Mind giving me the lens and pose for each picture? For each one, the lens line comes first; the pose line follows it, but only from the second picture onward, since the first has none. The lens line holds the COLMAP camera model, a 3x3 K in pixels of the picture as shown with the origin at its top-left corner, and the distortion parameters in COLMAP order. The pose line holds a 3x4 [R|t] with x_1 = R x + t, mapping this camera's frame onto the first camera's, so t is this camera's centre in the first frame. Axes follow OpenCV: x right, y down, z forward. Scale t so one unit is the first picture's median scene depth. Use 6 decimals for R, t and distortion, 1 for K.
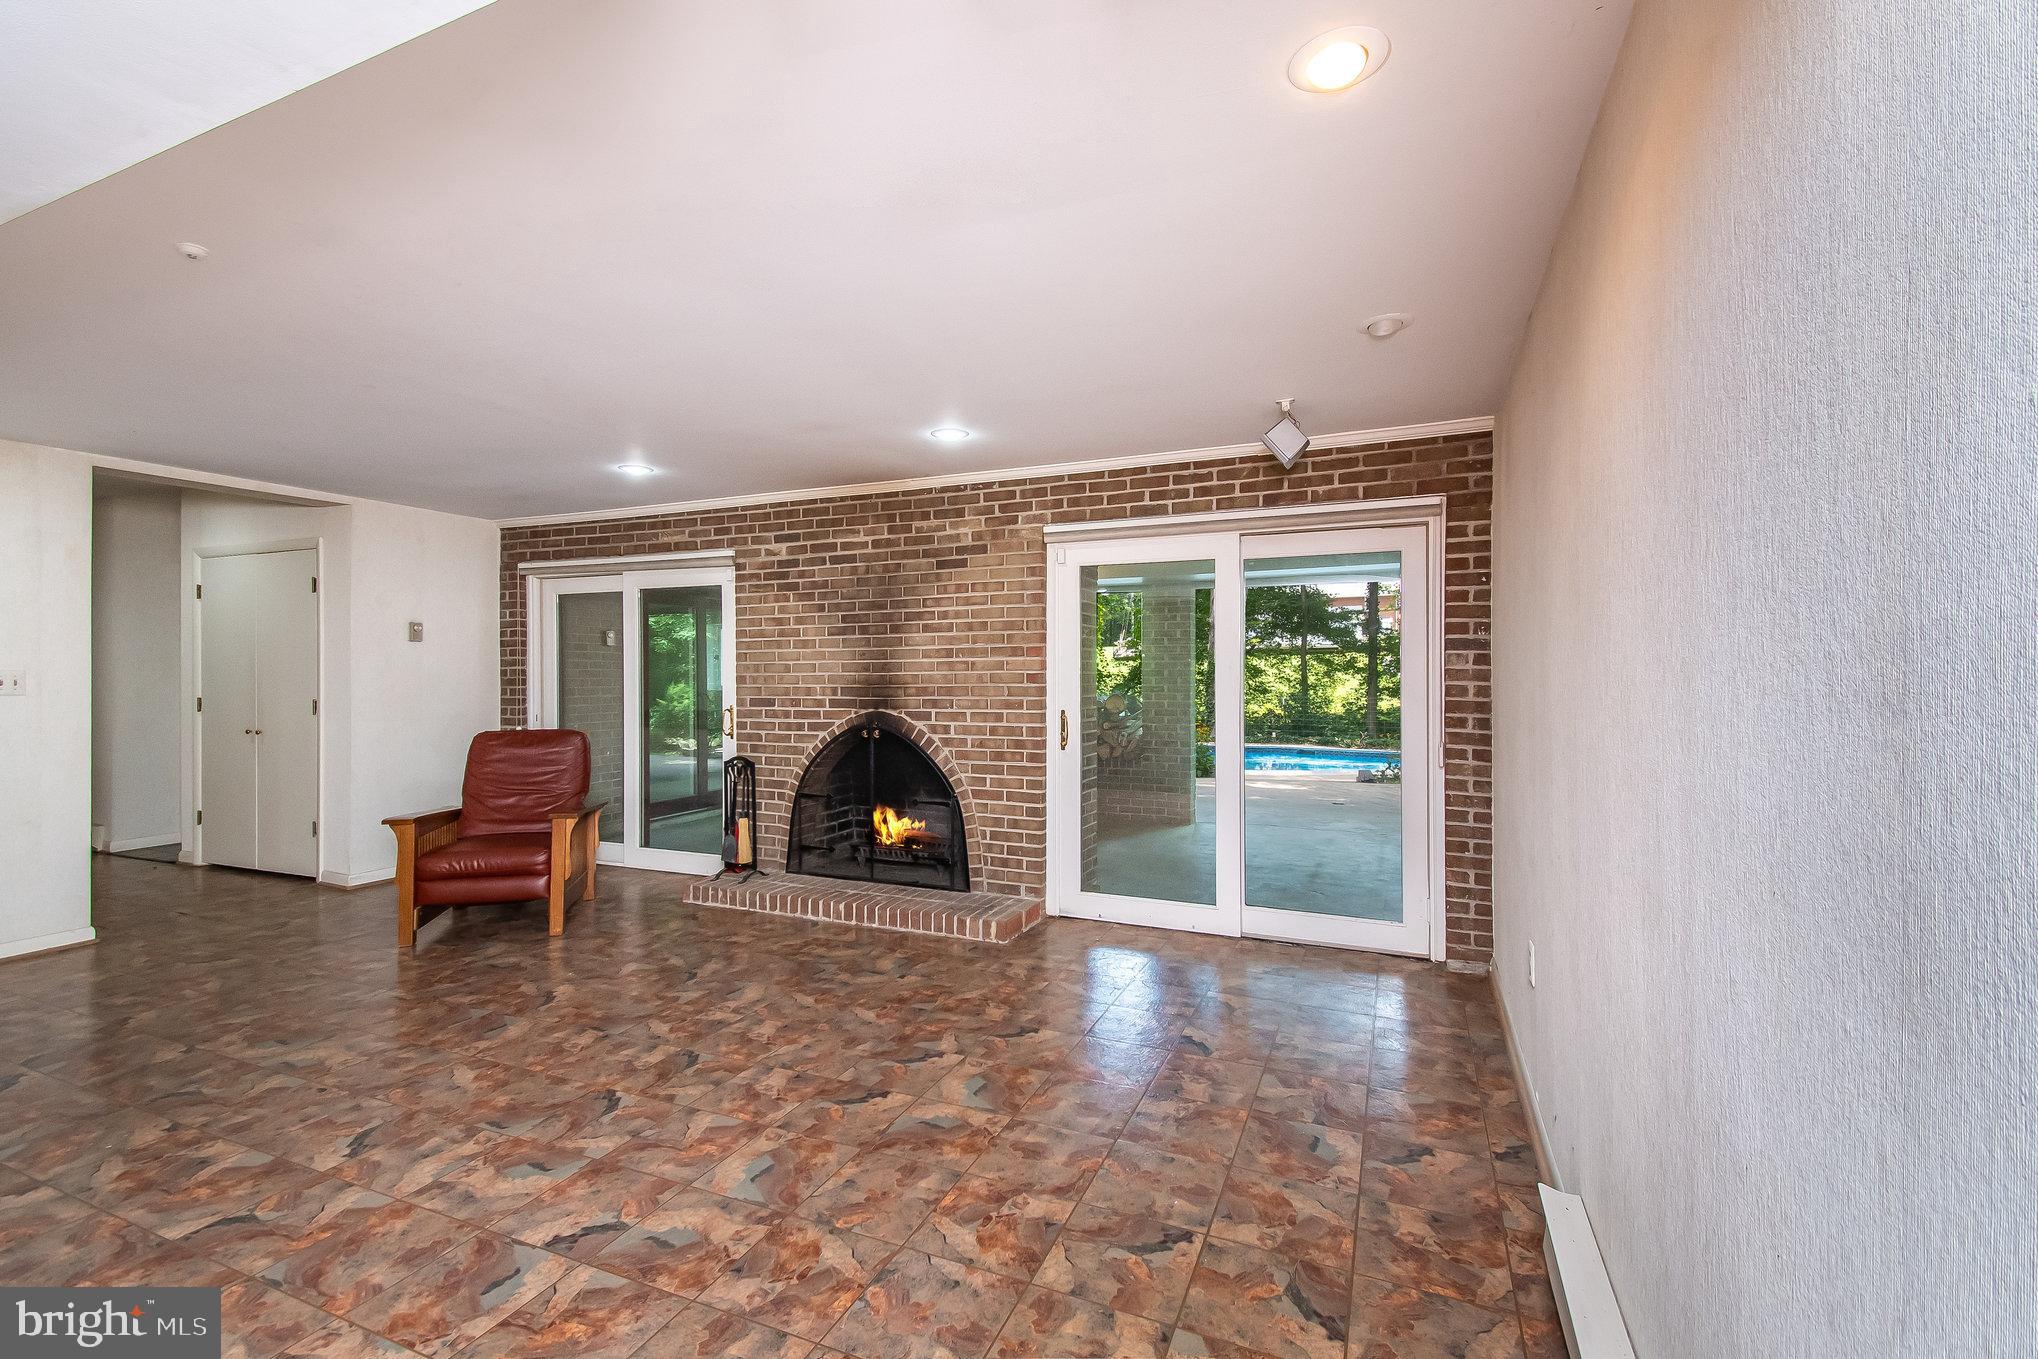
lens RADIAL K [[898.4, 0, 997.0], [0, 898.4, 665.8], [0, 0, 1]] dist [0.049210, -0.023903]
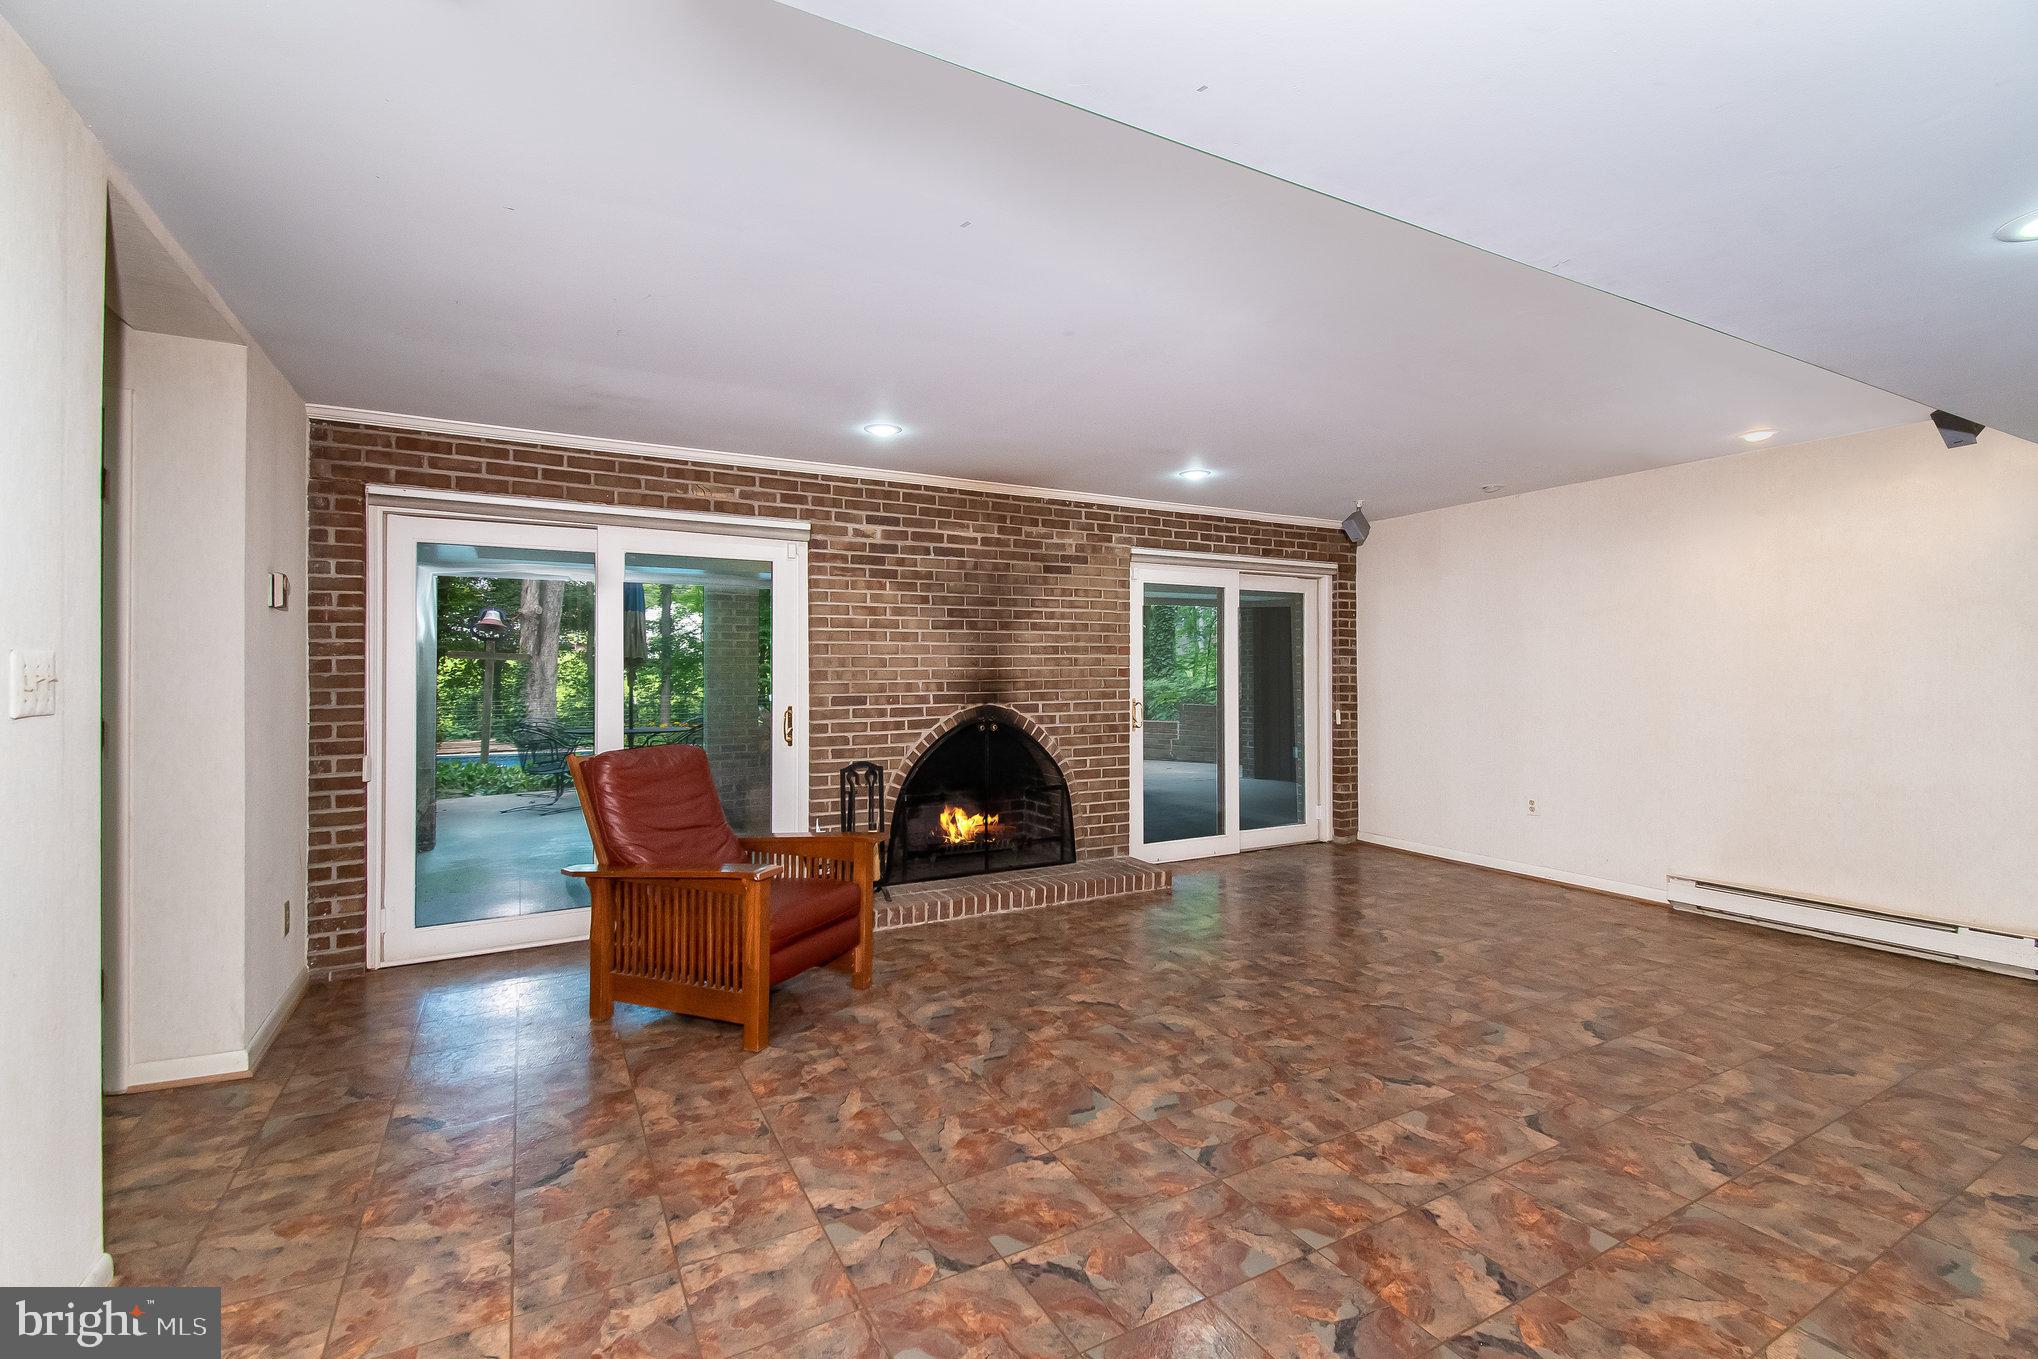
lens RADIAL K [[910.9, 0, 1016.1], [0, 910.9, 662.7], [0, 0, 1]] dist [0.039345, -0.026664]
pose [[0.595256, 0.009644, 0.803479, -0.980590], [-0.004997, 0.999953, -0.008300, 0.010814], [-0.803521, 0.000926, 0.595276, 0.371550]]
